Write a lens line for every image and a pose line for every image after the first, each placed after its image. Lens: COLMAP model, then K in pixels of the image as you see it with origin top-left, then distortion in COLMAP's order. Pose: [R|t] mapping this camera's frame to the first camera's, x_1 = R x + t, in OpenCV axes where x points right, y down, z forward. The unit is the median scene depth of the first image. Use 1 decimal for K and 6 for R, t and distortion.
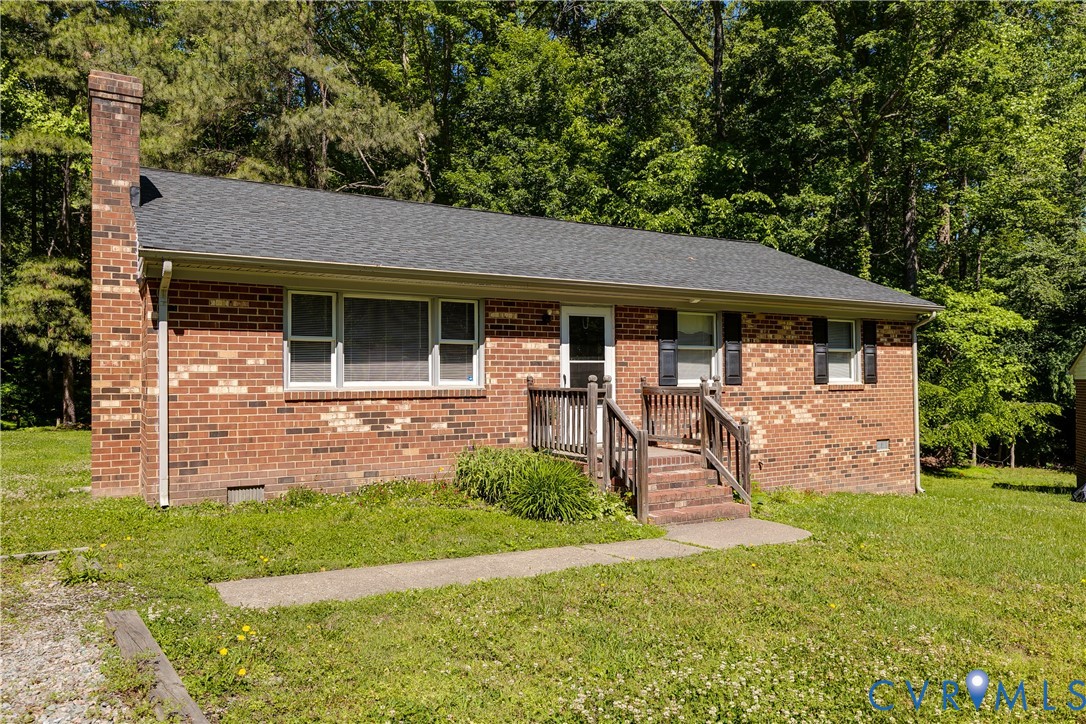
lens RADIAL K [[764.4, 0, 548.5], [0, 764.4, 359.4], [0, 0, 1]] dist [-0.005104, -0.000264]
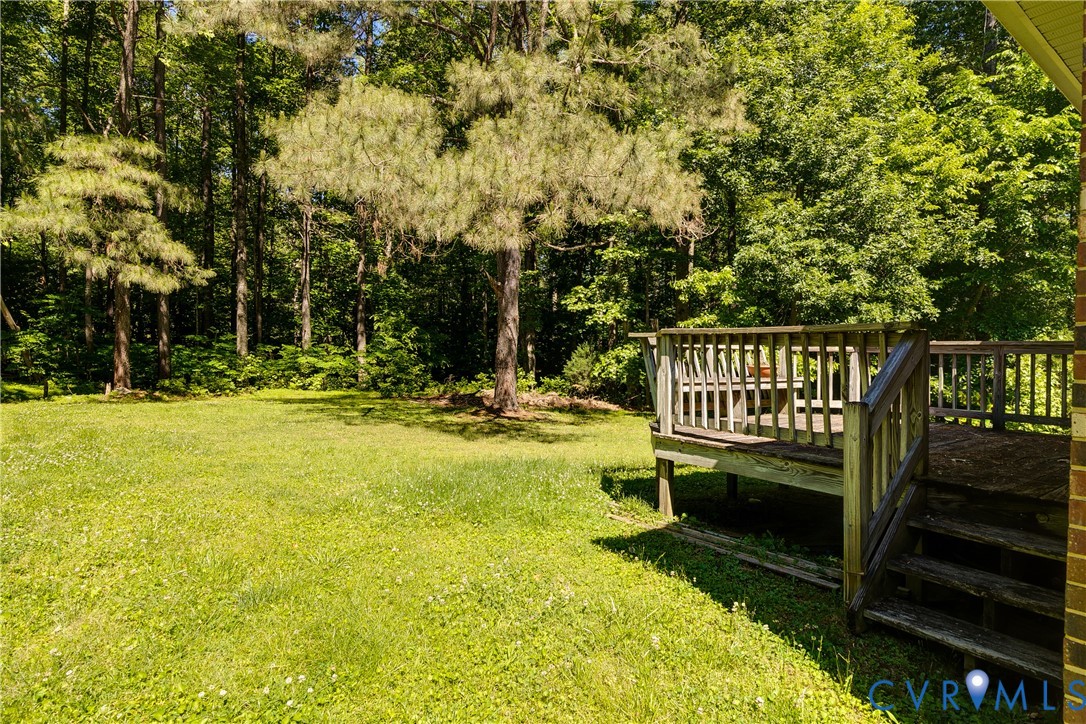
lens RADIAL K [[586.1, 0, 542.1], [0, 586.1, 343.6], [0, 0, 1]] dist [-0.002688, -0.000647]
pose [[0.993048, 0.022487, 0.115544, -0.869609], [-0.023797, 0.999667, 0.009972, 0.073729], [-0.115281, -0.012652, 0.993252, 1.175678]]
